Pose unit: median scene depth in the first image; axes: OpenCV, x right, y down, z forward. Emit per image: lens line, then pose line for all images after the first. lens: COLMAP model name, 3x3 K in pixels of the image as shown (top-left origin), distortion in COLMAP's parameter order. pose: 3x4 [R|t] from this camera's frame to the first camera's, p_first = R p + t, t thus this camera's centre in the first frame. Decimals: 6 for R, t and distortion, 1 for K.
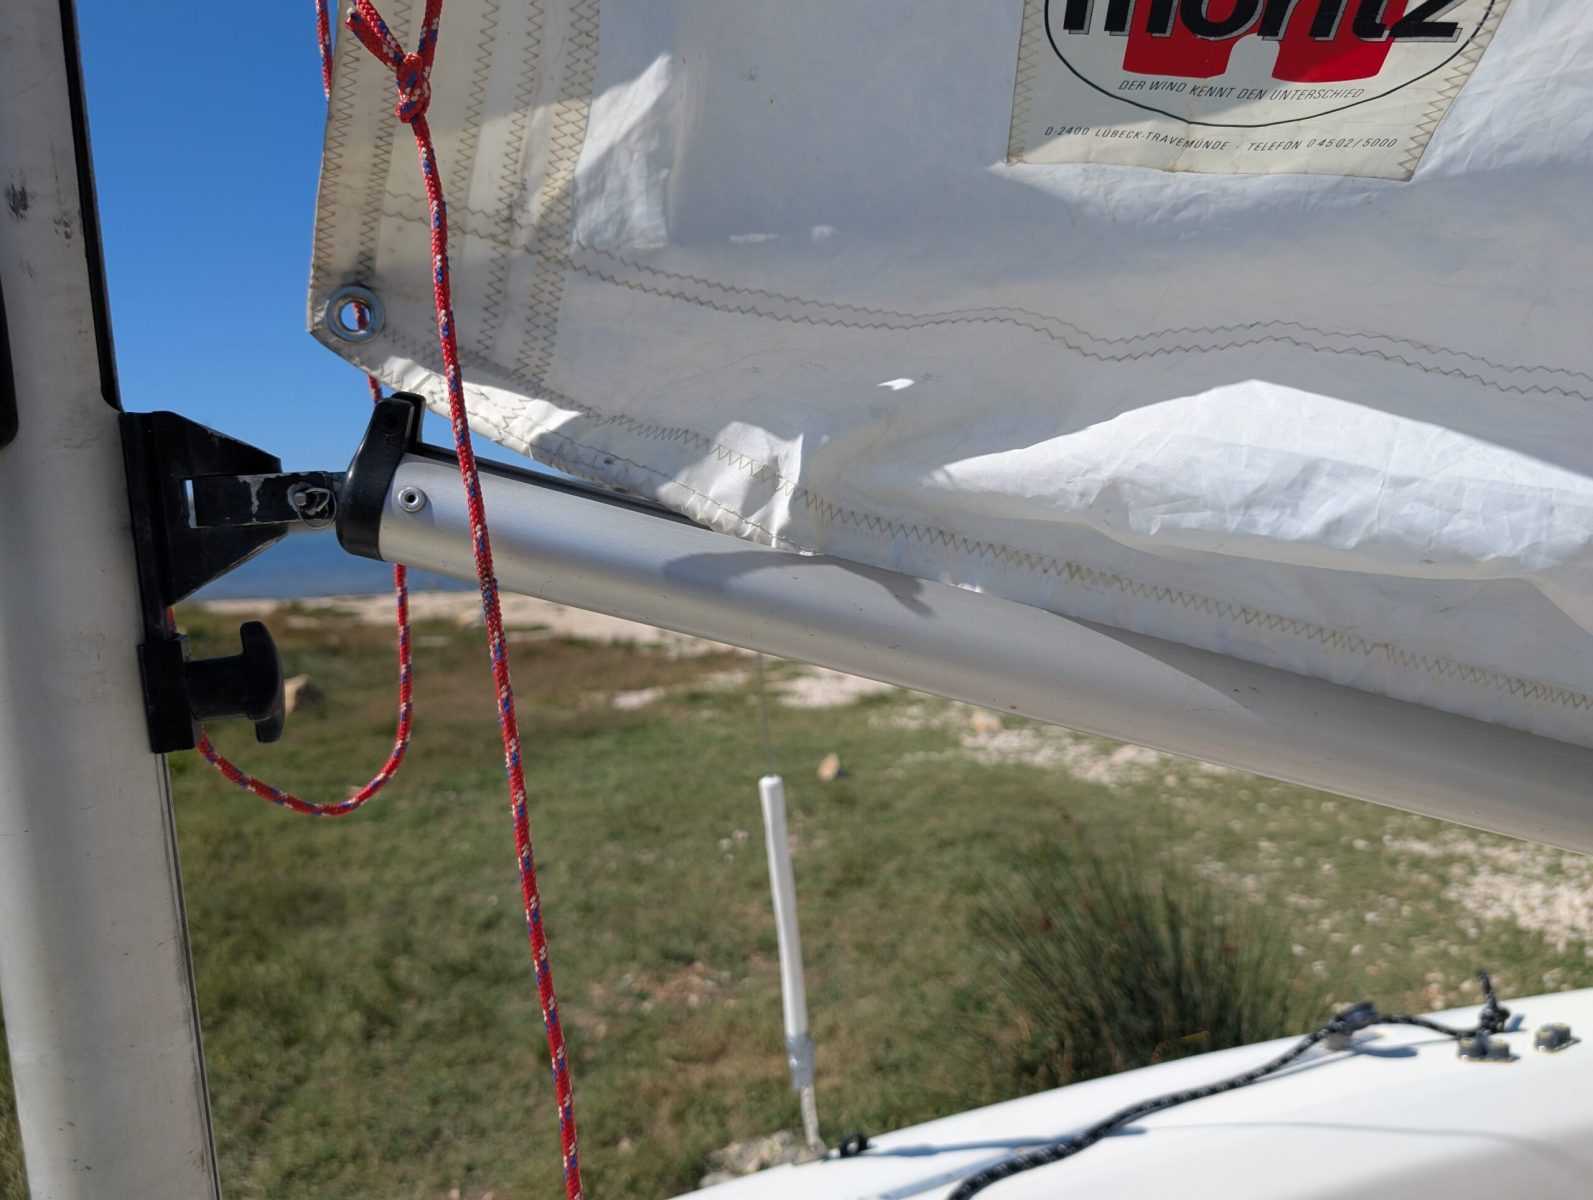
lens RADIAL K [[1159.3, 0, 796.5], [0, 1159.3, 600.0], [0, 0, 1]] dist [0.003534, -0.010499]
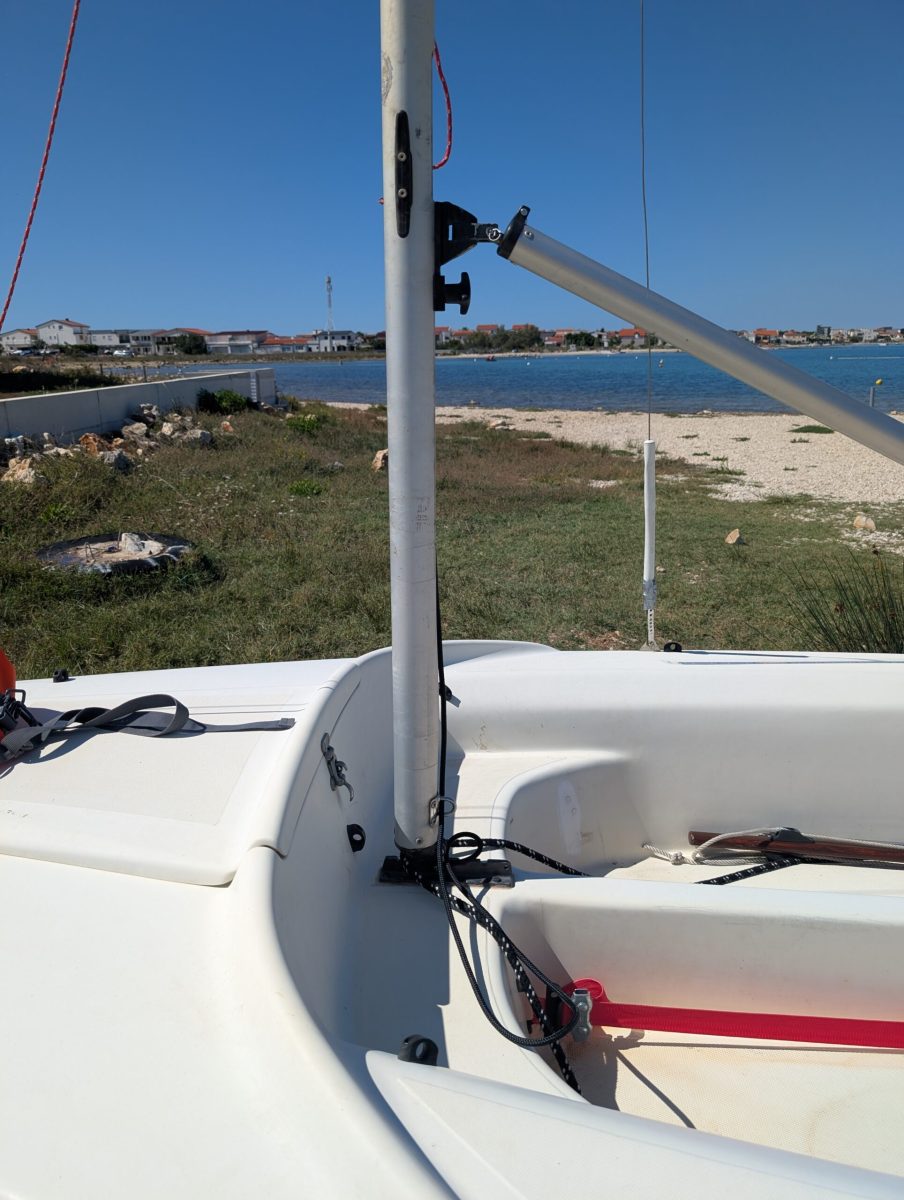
lens RADIAL K [[885.0, 0, 421.4], [0, 885.0, 601.0], [0, 0, 1]] dist [0.007004, -0.019180]
pose [[0.935057, 0.143959, -0.323952, 0.033904], [-0.083084, 0.977374, 0.194516, 0.041917], [0.344624, -0.154968, 0.925861, -0.140052]]
